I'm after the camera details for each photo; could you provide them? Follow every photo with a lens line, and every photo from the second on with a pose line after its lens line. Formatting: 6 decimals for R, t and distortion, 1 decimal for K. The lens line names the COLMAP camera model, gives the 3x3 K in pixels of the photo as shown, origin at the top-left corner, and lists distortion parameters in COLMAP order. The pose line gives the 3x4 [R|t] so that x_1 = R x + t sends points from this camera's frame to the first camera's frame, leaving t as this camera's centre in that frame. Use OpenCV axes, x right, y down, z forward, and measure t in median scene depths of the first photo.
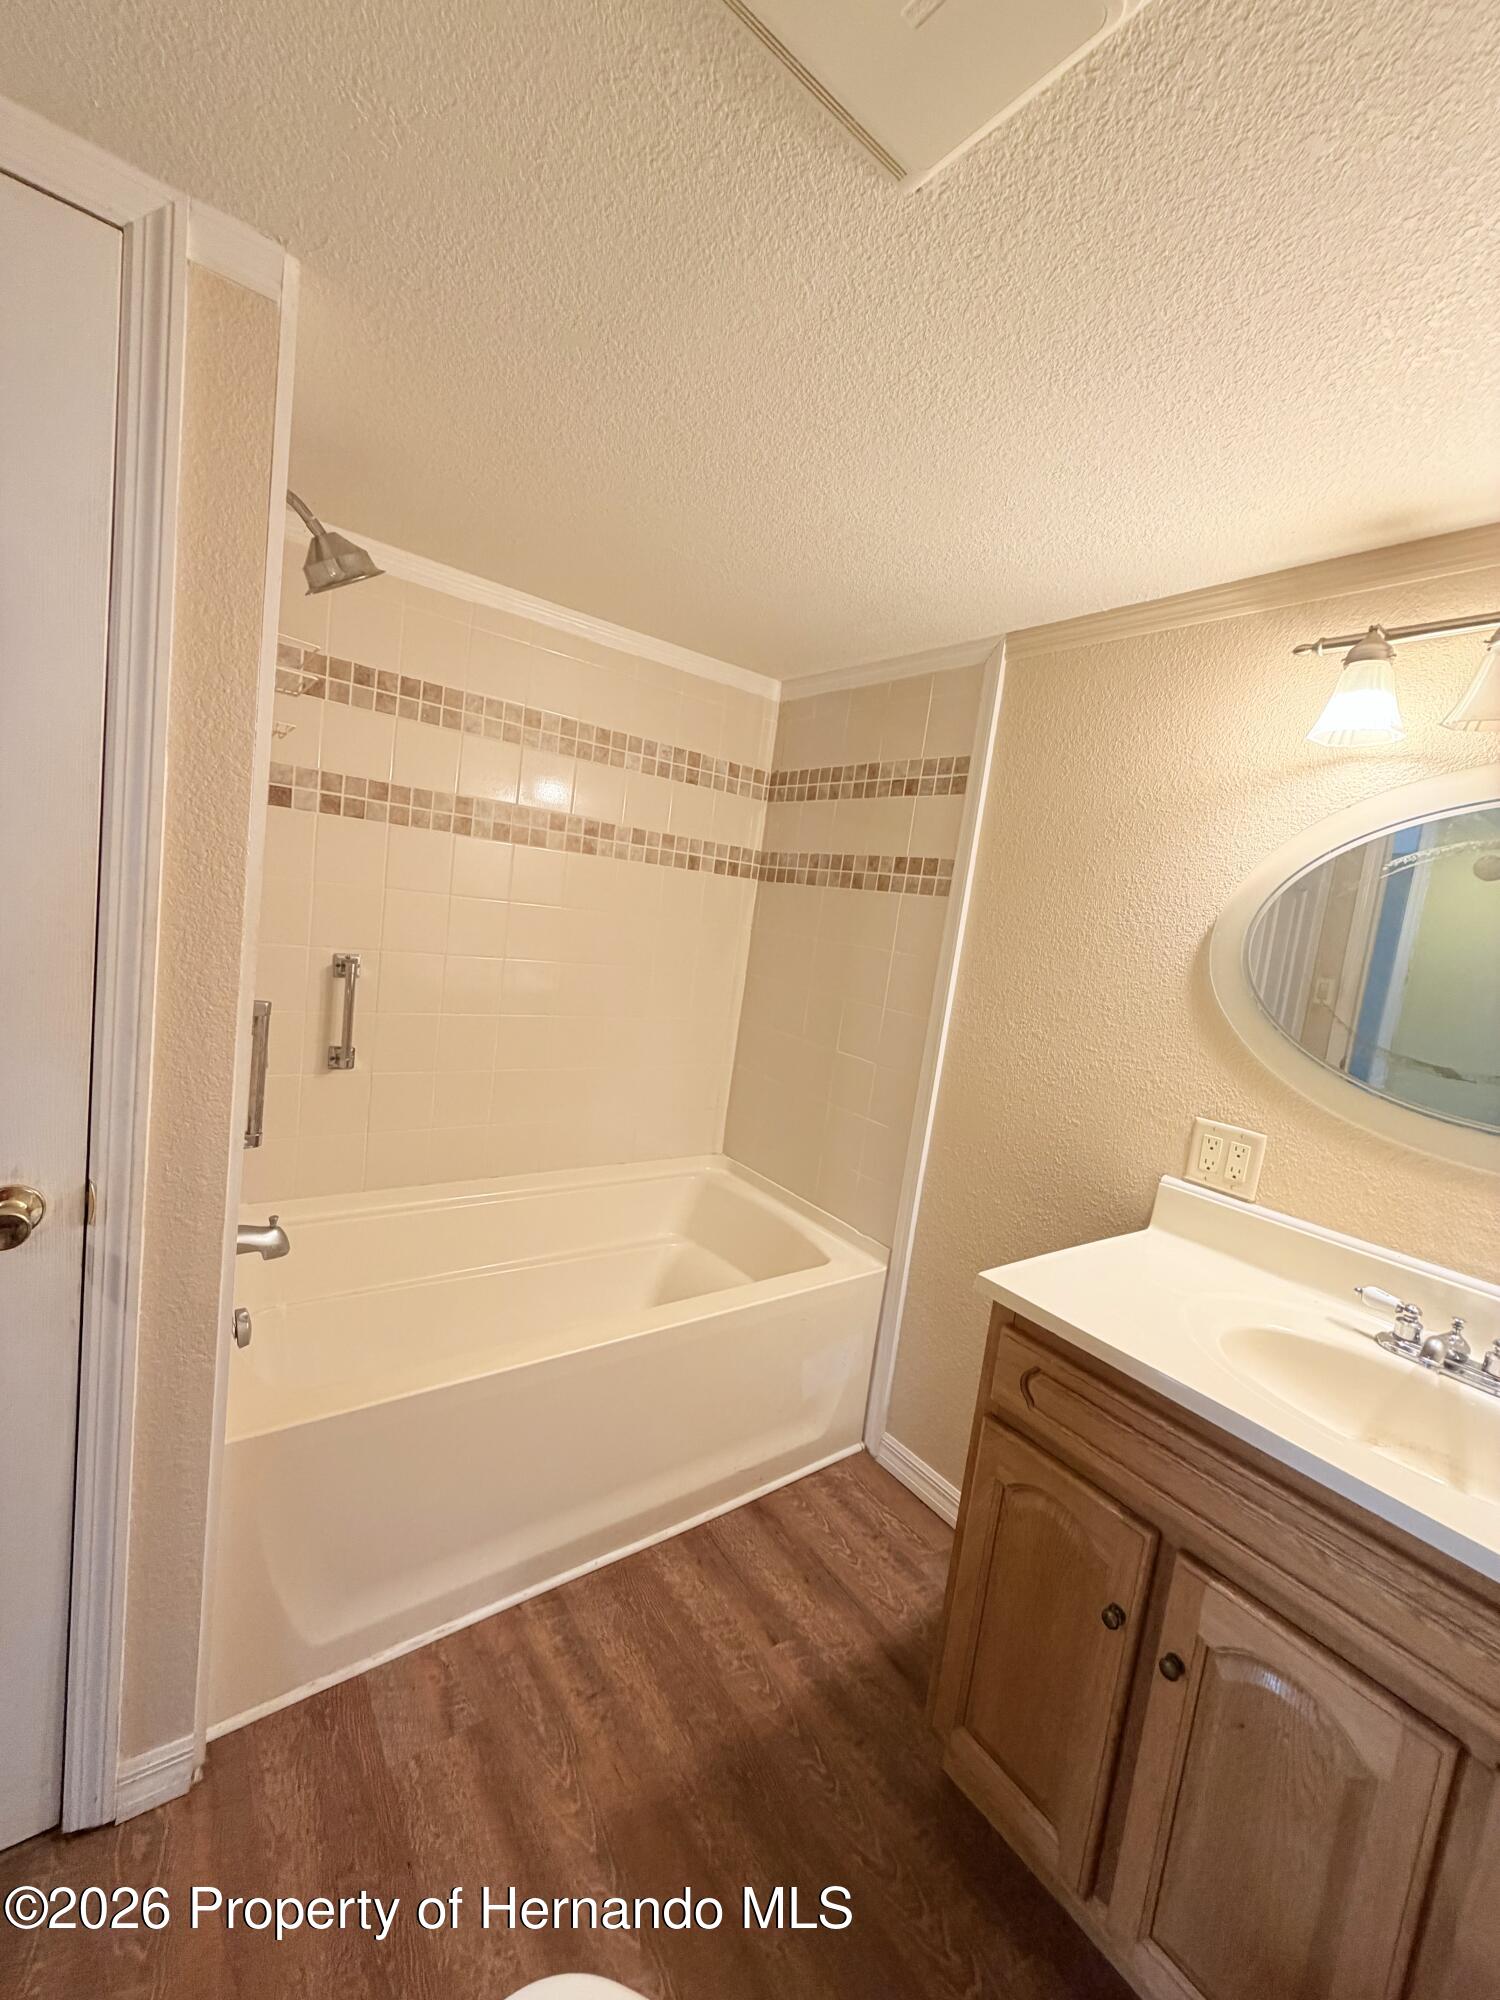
lens RADIAL K [[794.3, 0, 745.6], [0, 794.3, 990.0], [0, 0, 1]] dist [0.000409, -0.000118]
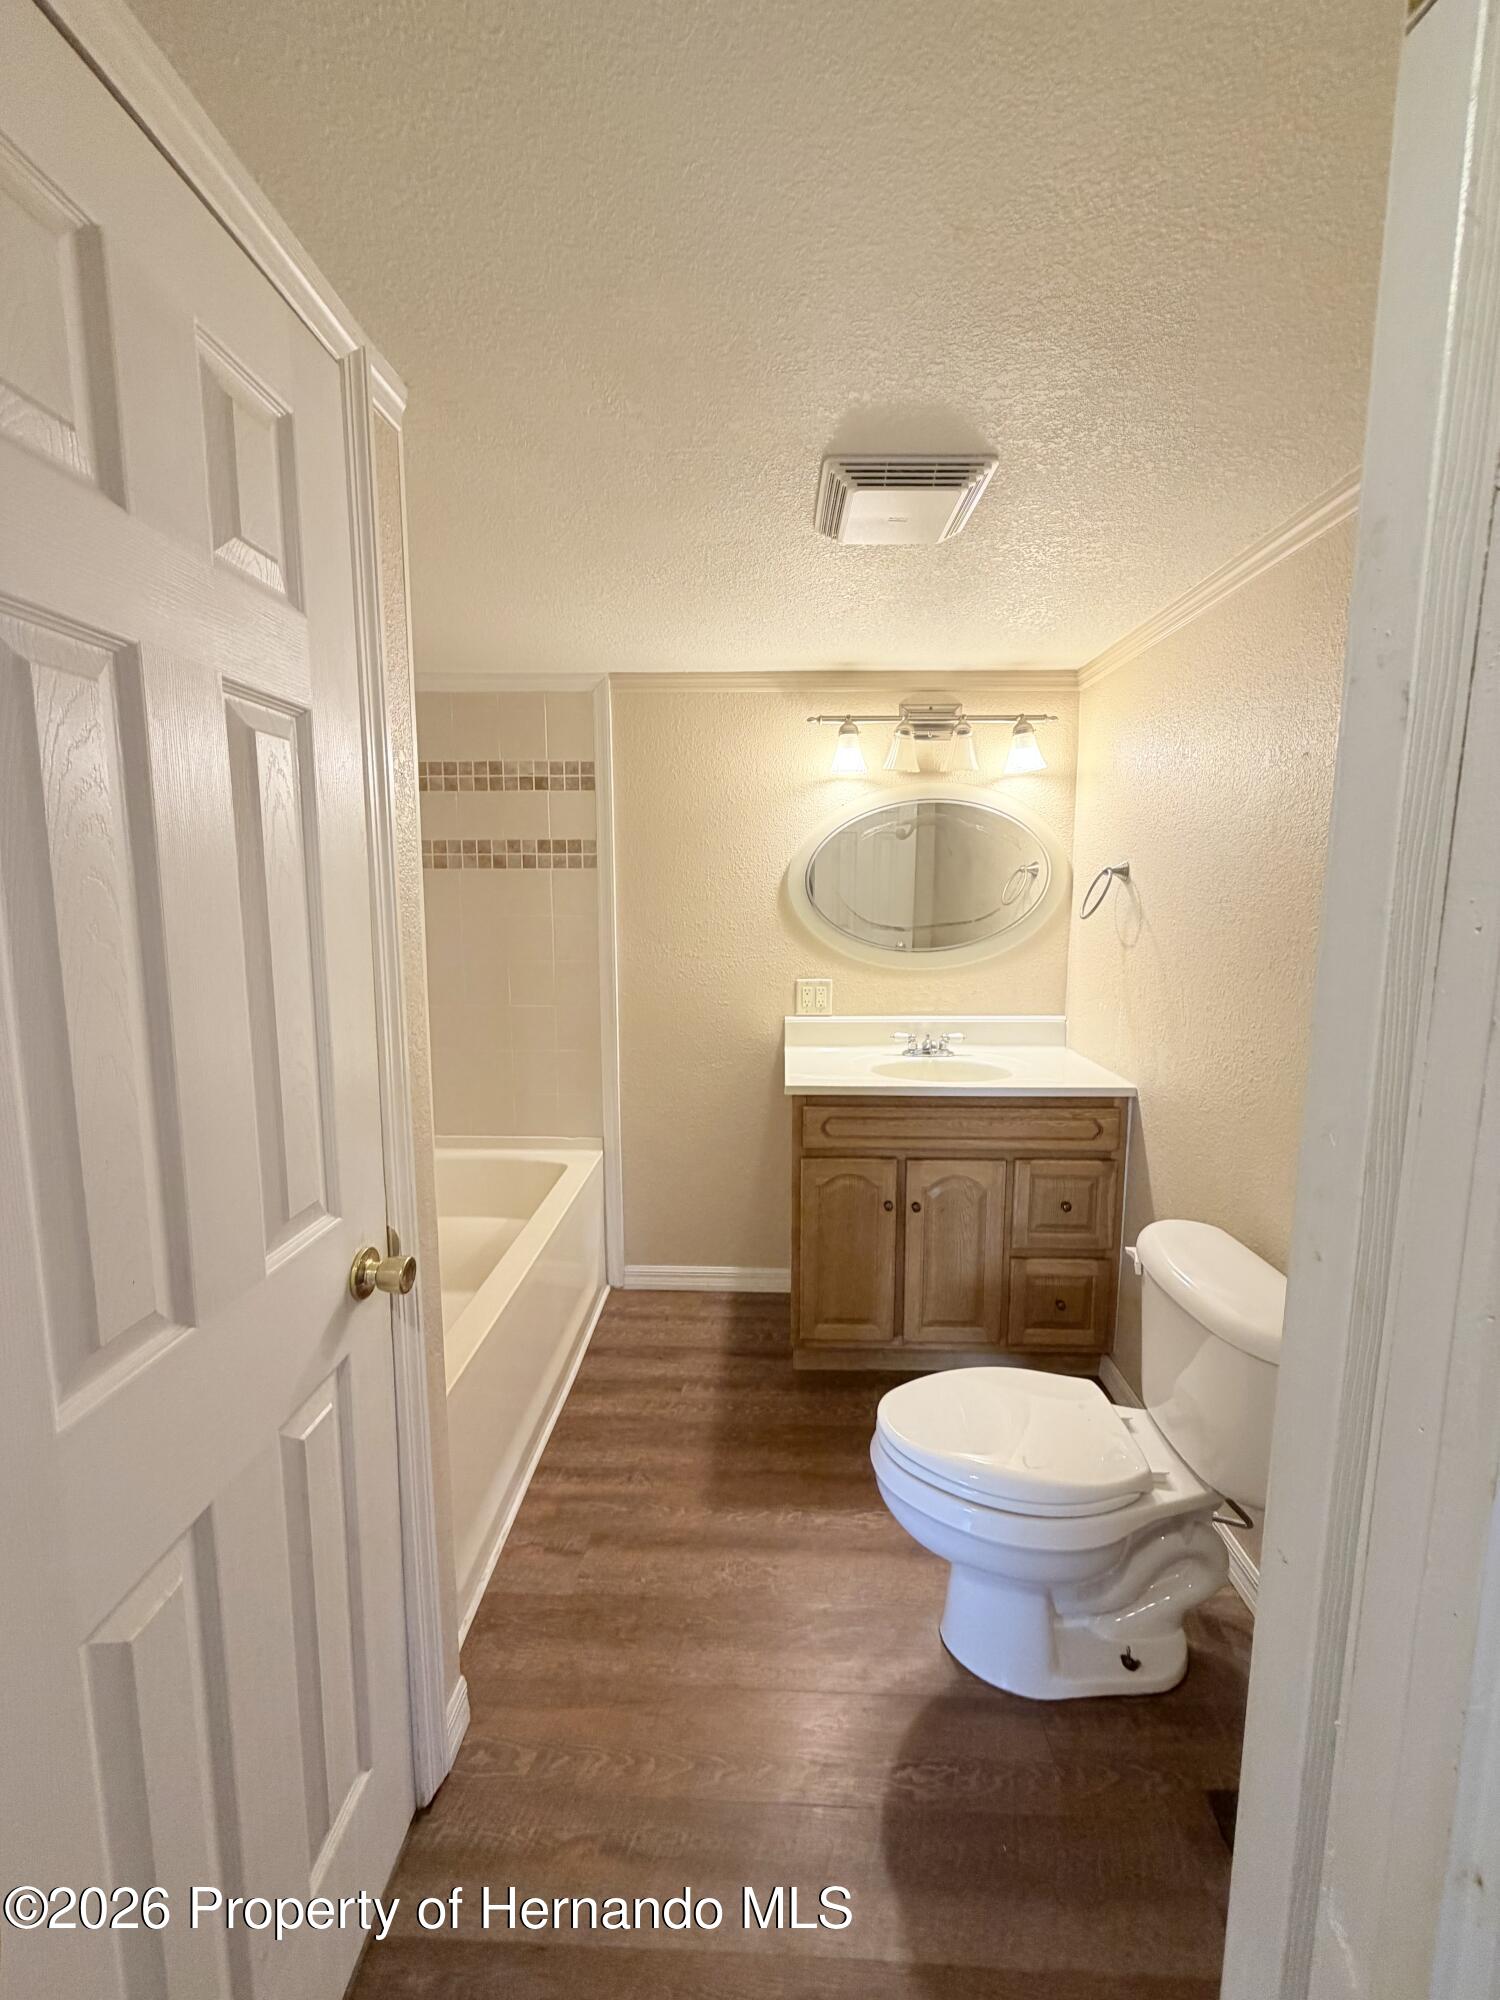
lens RADIAL K [[794.3, 0, 745.6], [0, 794.3, 990.0], [0, 0, 1]] dist [0.000409, -0.000118]
pose [[0.627465, -0.224716, 0.745514, -0.722497], [0.163856, 0.974117, 0.155712, -0.097524], [-0.761209, 0.024453, 0.648045, -0.058137]]
